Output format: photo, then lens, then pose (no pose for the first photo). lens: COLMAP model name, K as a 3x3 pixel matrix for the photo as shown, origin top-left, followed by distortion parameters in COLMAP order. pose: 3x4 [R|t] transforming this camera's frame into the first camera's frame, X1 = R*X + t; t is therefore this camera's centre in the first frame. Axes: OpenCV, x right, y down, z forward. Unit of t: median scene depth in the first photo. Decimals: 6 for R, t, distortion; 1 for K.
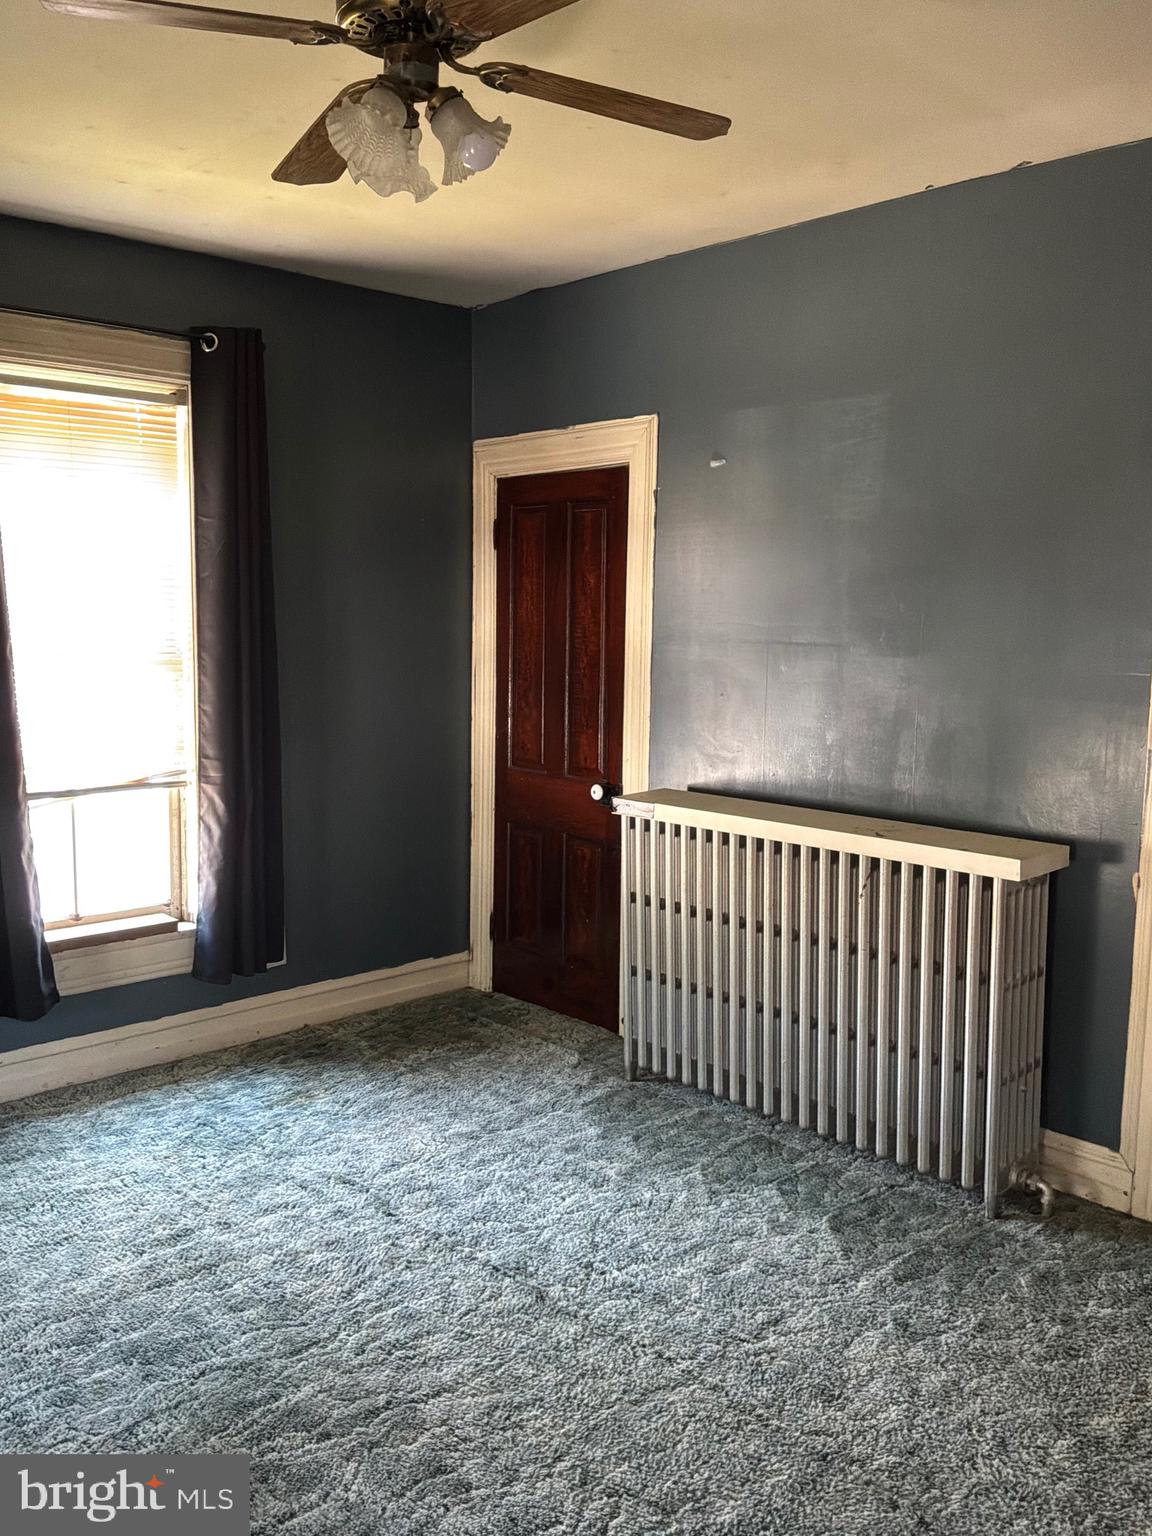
lens RADIAL K [[1305.3, 0, 576.0], [0, 1305.3, 768.0], [0, 0, 1]] dist [0.149212, -0.236768]
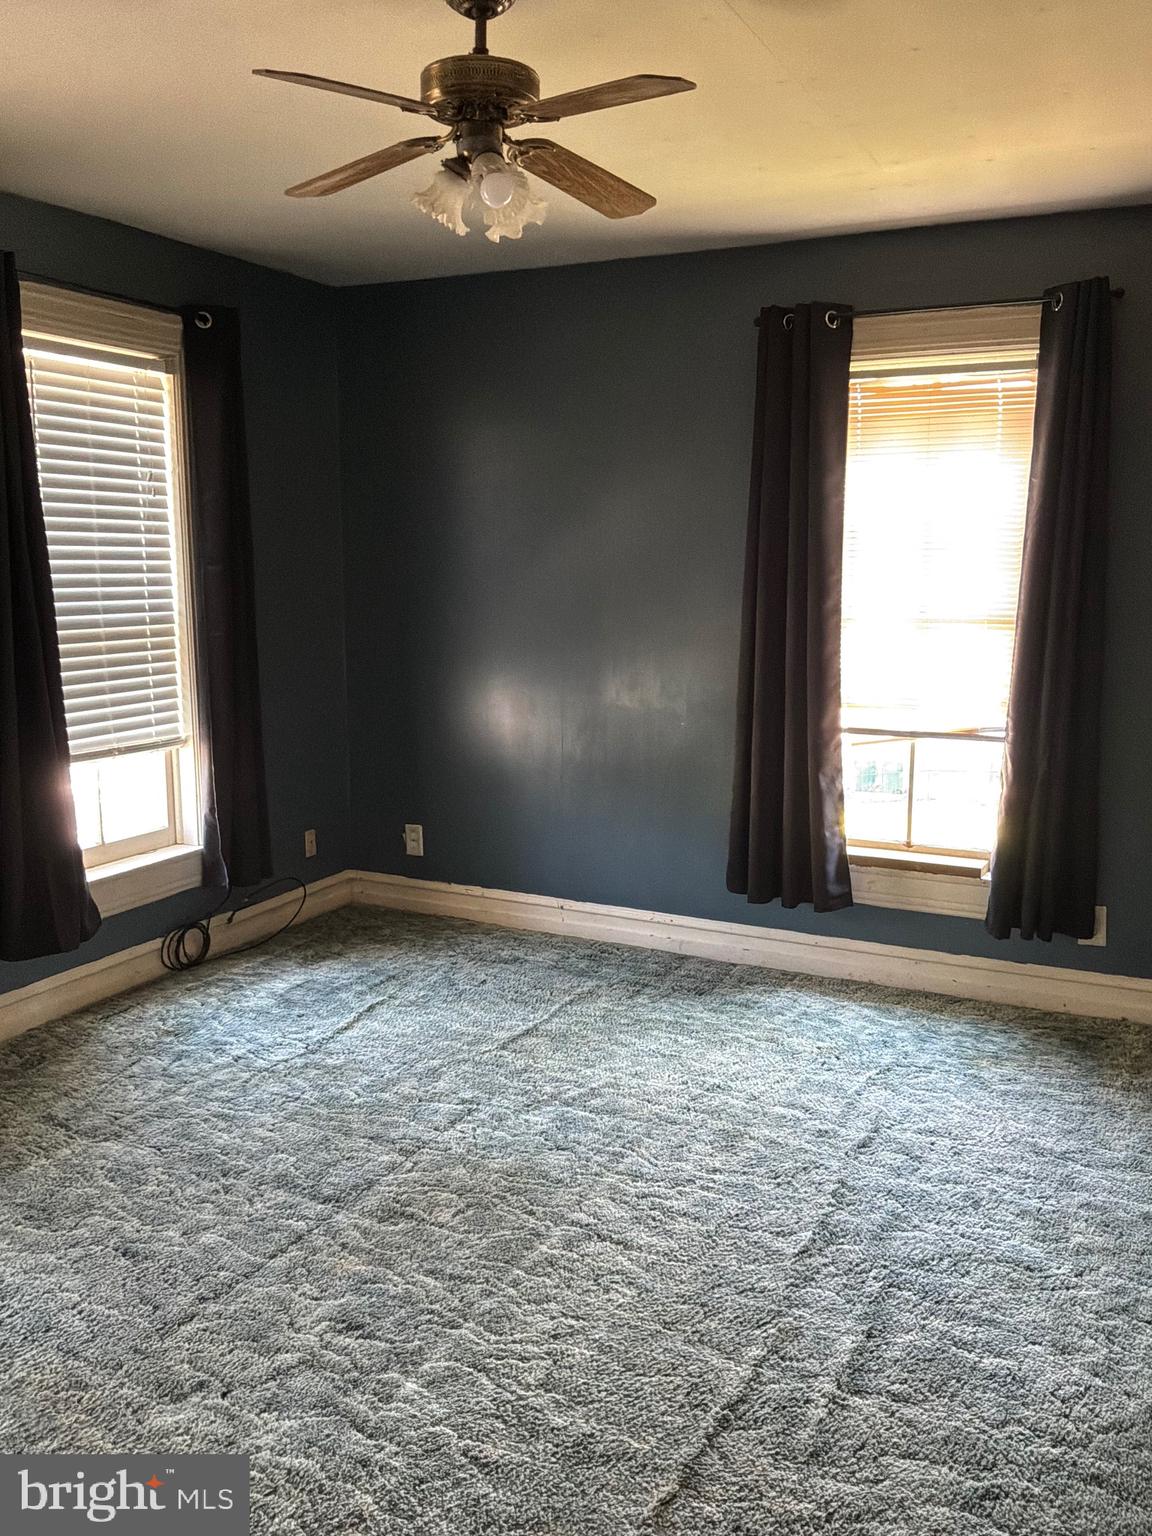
lens RADIAL K [[1305.3, 0, 576.0], [0, 1305.3, 768.0], [0, 0, 1]] dist [0.149212, -0.236768]
pose [[0.373067, 0.138982, -0.917336, 0.570679], [-0.117480, 0.987835, 0.101886, -0.035004], [0.920337, 0.069759, 0.384856, 0.316737]]
